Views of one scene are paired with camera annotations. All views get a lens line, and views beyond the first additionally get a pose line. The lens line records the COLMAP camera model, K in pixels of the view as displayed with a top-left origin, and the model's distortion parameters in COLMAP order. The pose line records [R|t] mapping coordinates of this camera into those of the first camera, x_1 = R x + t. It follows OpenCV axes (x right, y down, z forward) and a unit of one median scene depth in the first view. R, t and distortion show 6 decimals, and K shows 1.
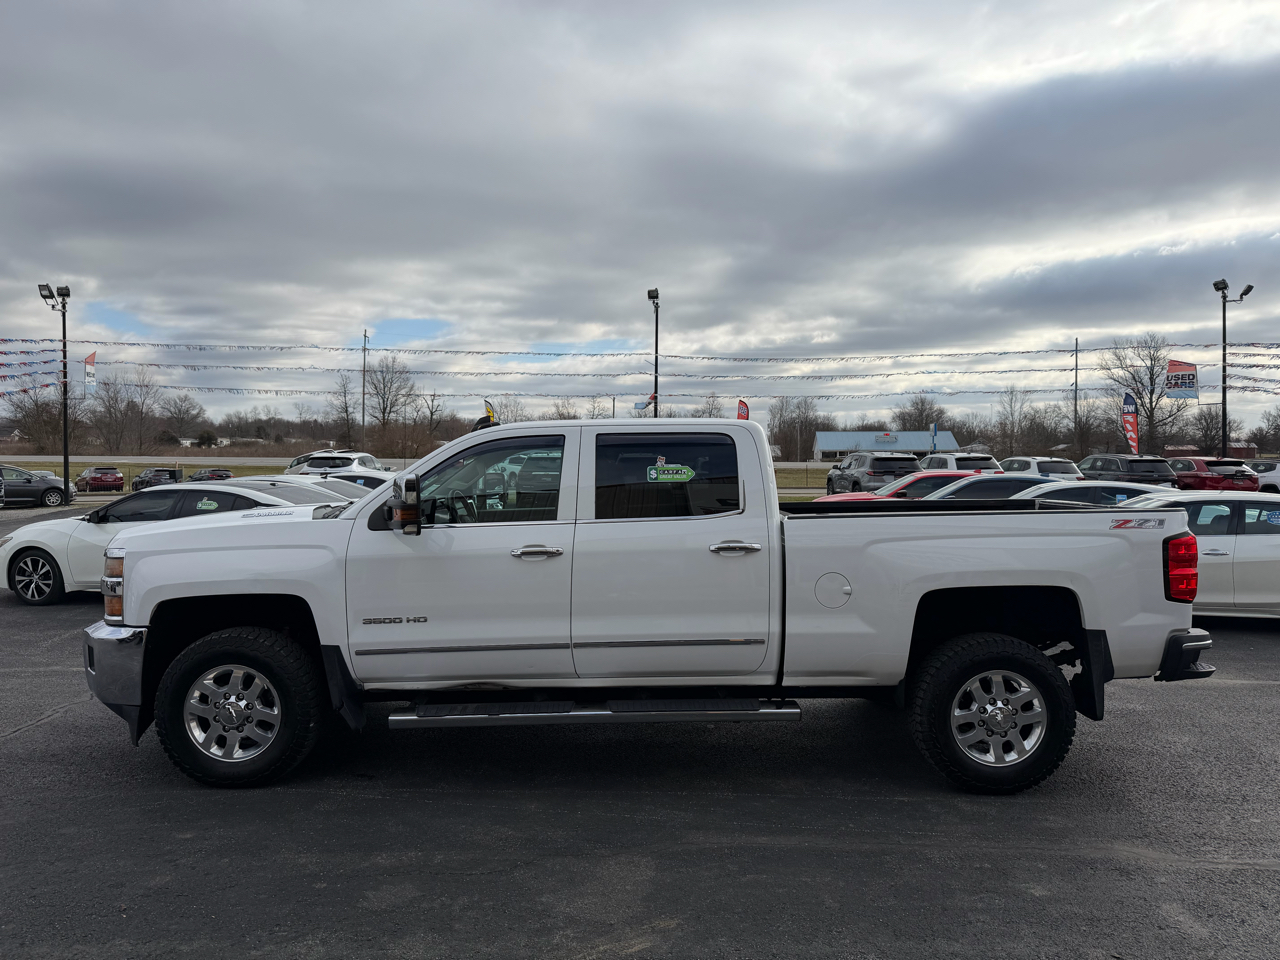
lens RADIAL K [[904.4, 0, 627.4], [0, 904.4, 485.7], [0, 0, 1]] dist [0.037913, -0.051213]
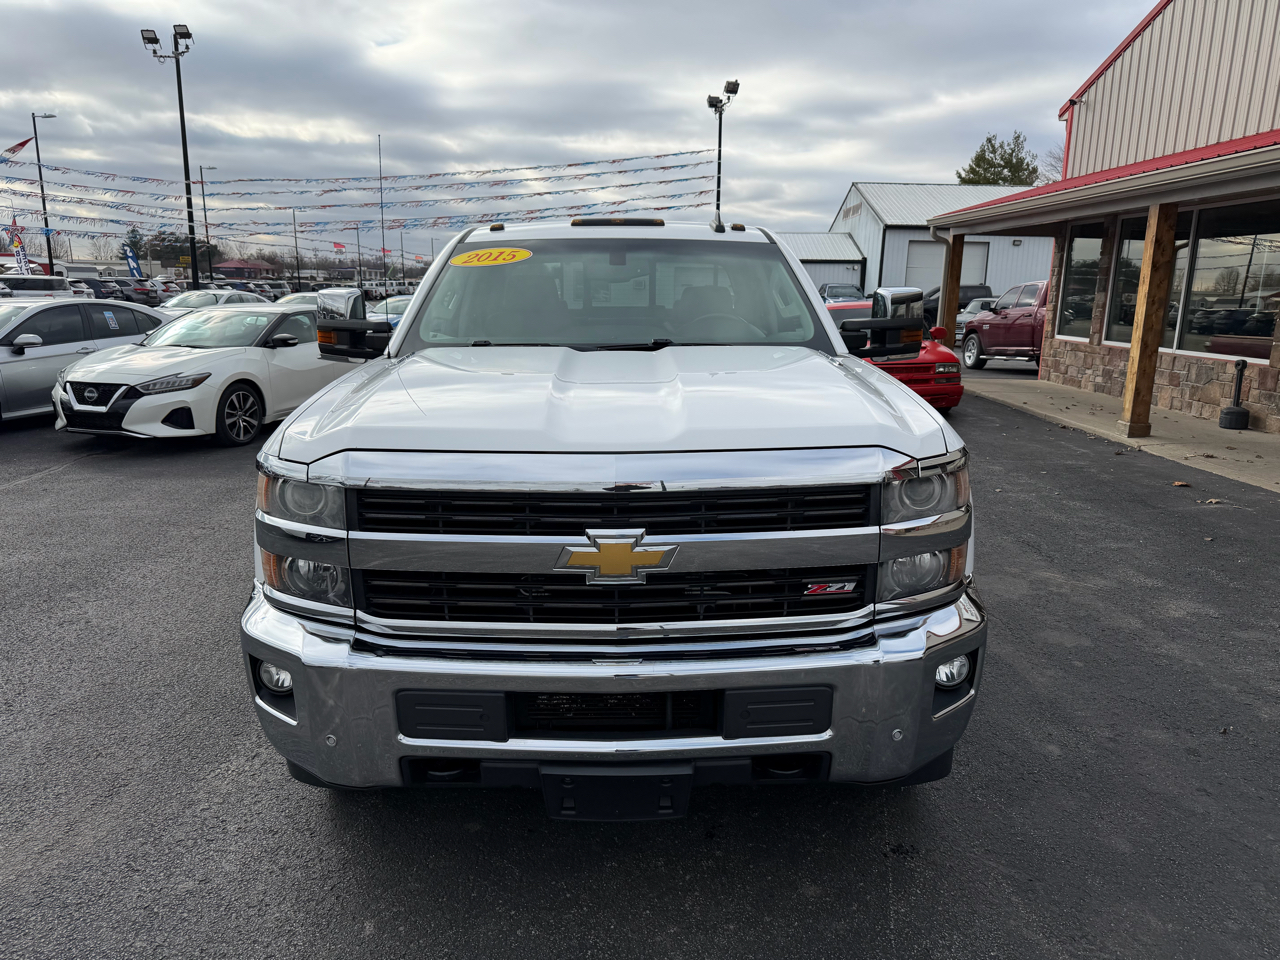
lens RADIAL K [[912.6, 0, 639.6], [0, 912.6, 483.2], [0, 0, 1]] dist [0.046253, -0.069344]
pose [[-0.026202, -0.214176, 0.976444, -0.167505], [0.019768, 0.976477, 0.214714, -0.003307], [-0.999461, 0.024928, -0.021352, 0.189663]]
